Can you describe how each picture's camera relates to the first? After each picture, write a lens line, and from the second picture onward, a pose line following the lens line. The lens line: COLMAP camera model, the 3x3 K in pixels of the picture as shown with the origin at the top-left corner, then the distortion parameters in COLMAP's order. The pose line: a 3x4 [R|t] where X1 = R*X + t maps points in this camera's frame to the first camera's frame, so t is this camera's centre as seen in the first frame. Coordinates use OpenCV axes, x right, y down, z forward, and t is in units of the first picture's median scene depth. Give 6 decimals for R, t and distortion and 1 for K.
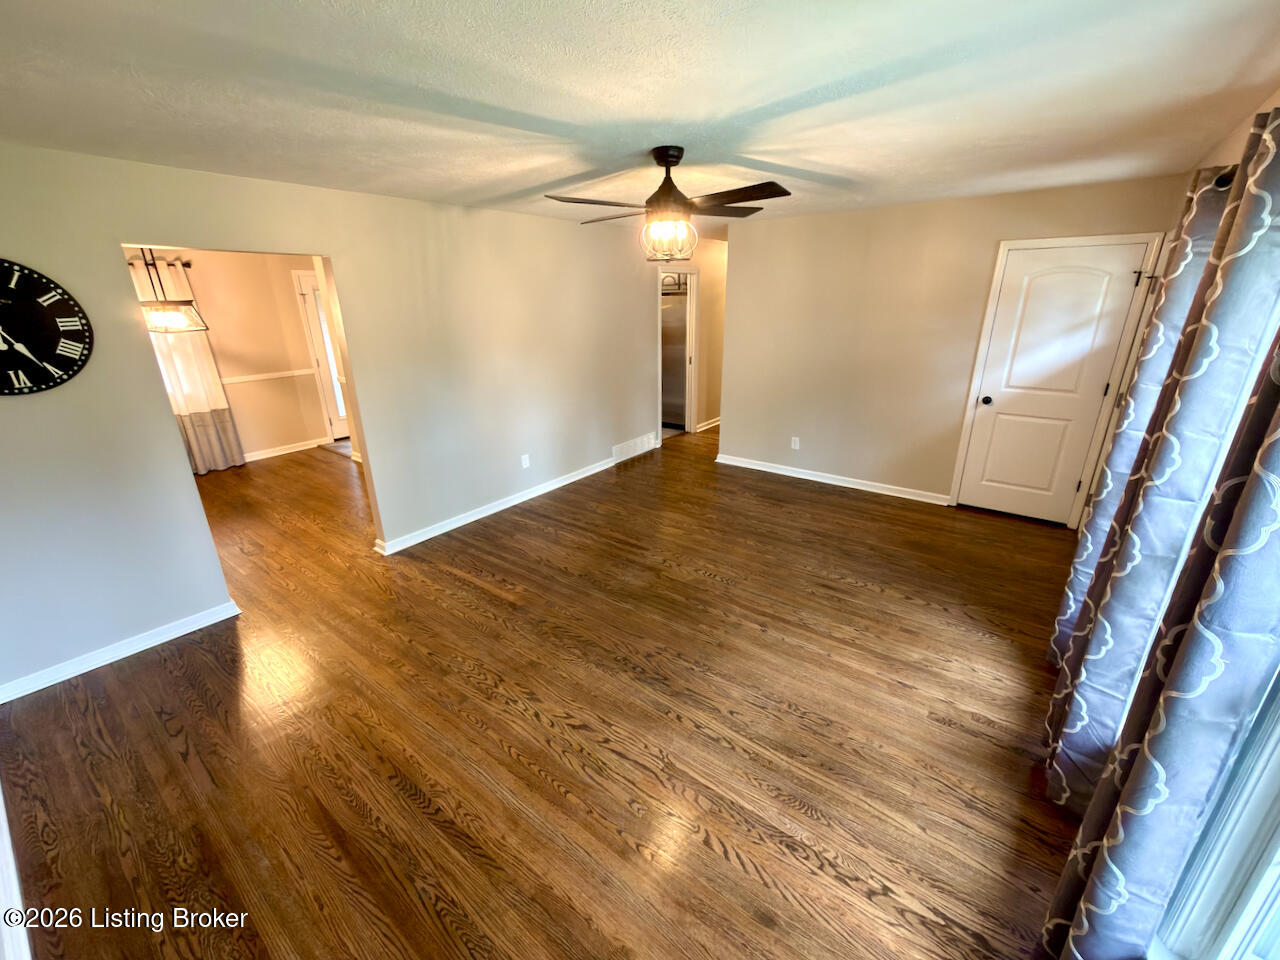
lens RADIAL K [[524.5, 0, 640.0], [0, 524.5, 480.0], [0, 0, 1]] dist [-0.001363, 0.000094]
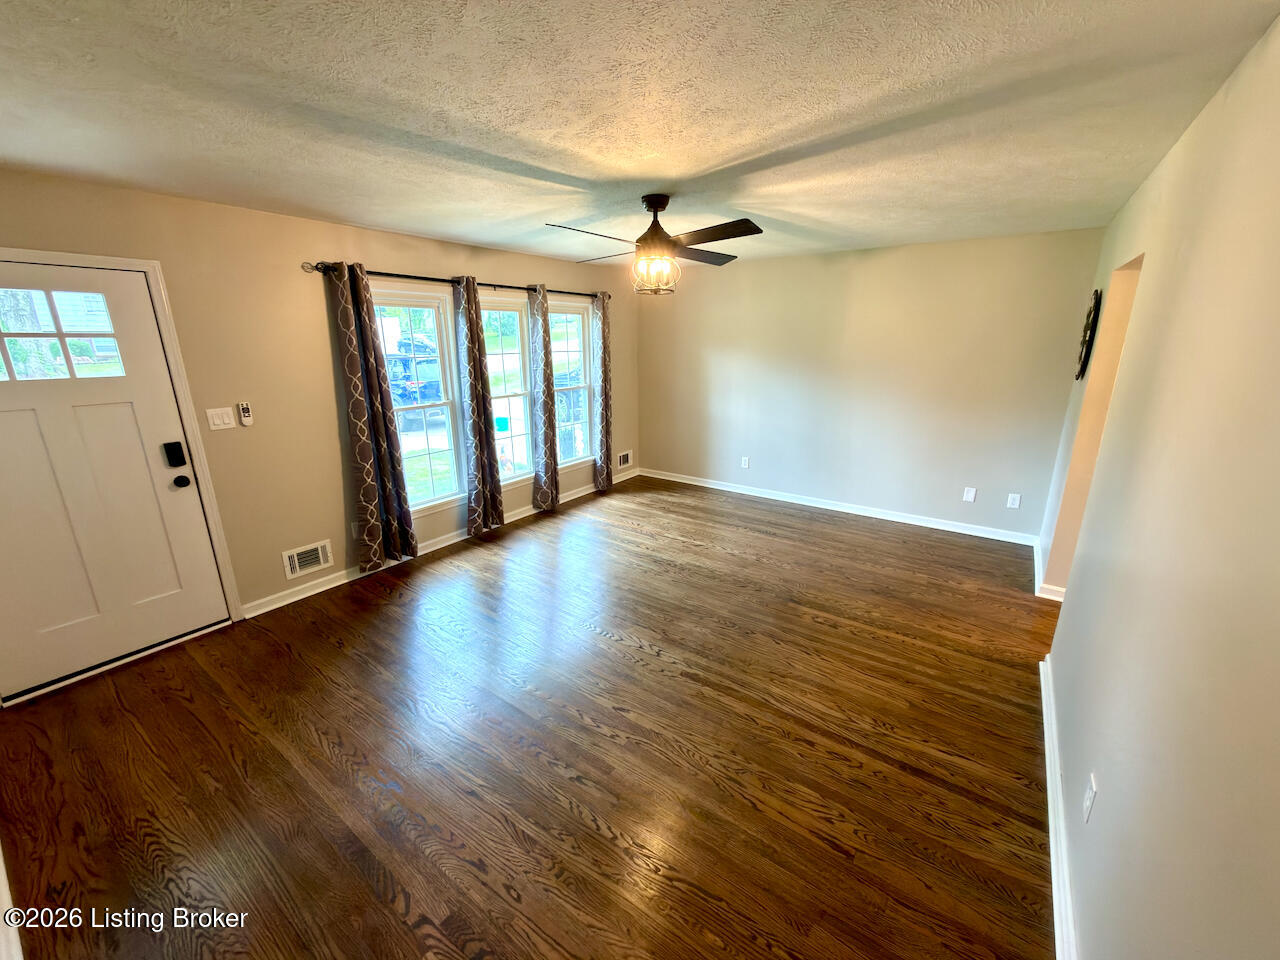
lens RADIAL K [[510.3, 0, 638.9], [0, 510.3, 476.1], [0, 0, 1]] dist [0.000050, 0.000061]
pose [[-0.999410, 0.028133, -0.019689, 0.092700], [0.011942, 0.822346, 0.568862, -0.555675], [0.032195, 0.568291, -0.822197, 1.639969]]
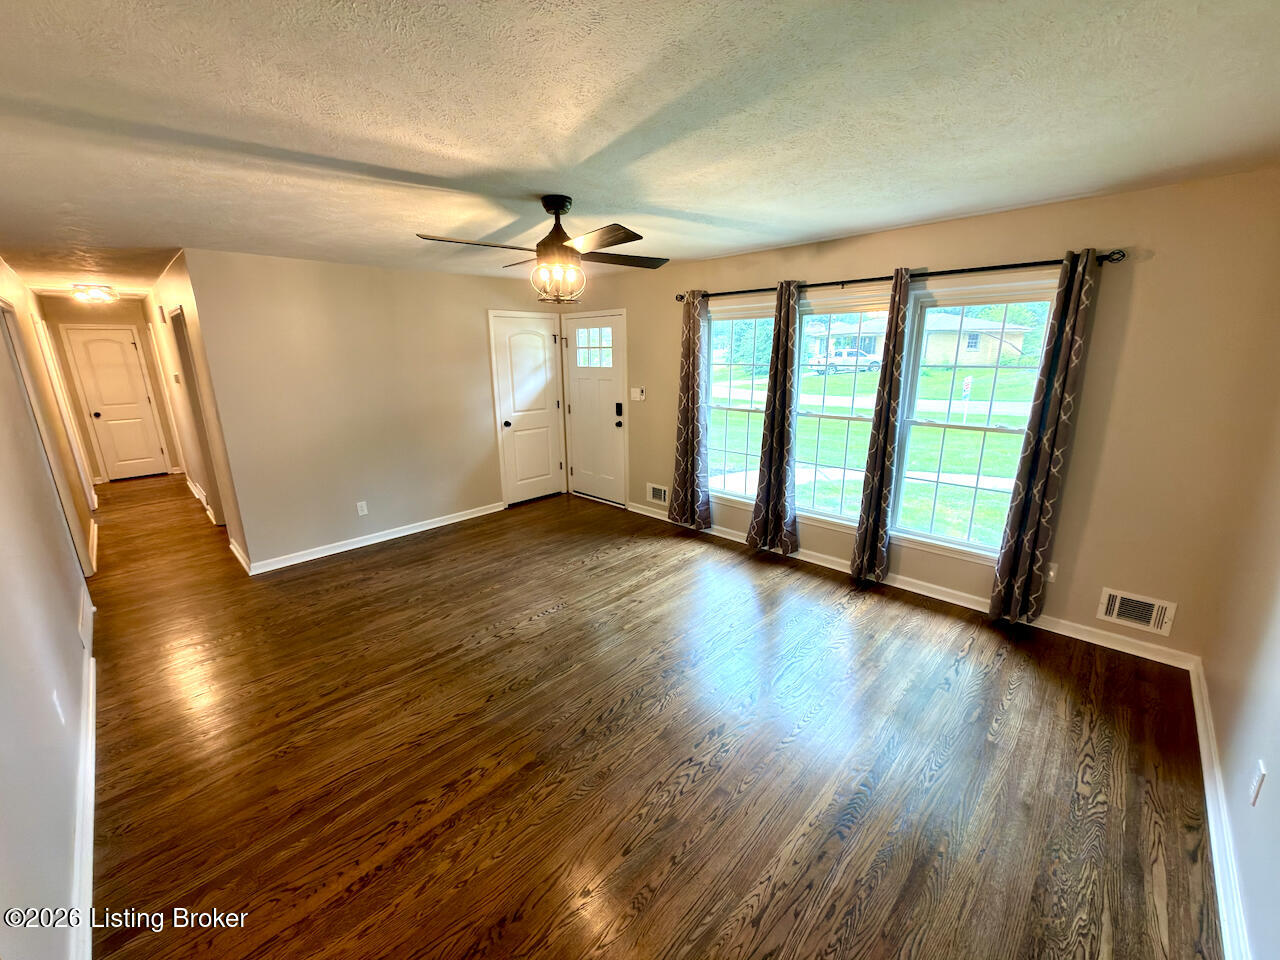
lens RADIAL K [[507.6, 0, 642.0], [0, 507.6, 478.4], [0, 0, 1]] dist [0.001162, 0.000416]
pose [[0.114527, -0.230934, 0.966205, -0.754606], [0.342245, 0.922236, 0.179858, -0.174005], [-0.932605, 0.310080, 0.184657, 0.598004]]
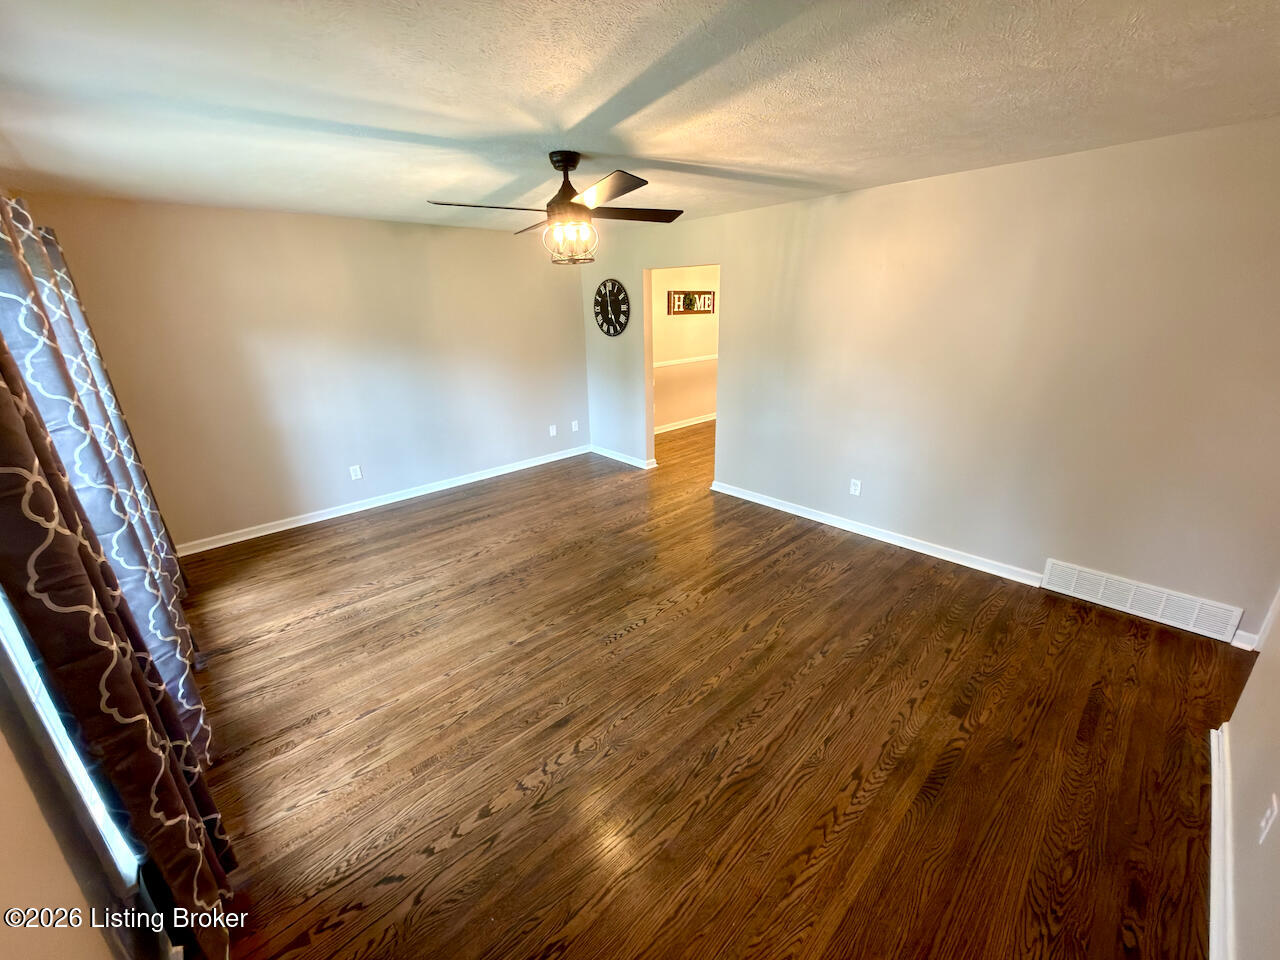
lens RADIAL K [[510.3, 0, 638.9], [0, 510.3, 476.1], [0, 0, 1]] dist [0.000050, 0.000061]
pose [[-0.167307, 0.334753, -0.927334, 0.853349], [-0.304053, 0.877225, 0.371521, -0.359600], [0.937849, 0.344116, -0.044983, 1.014825]]
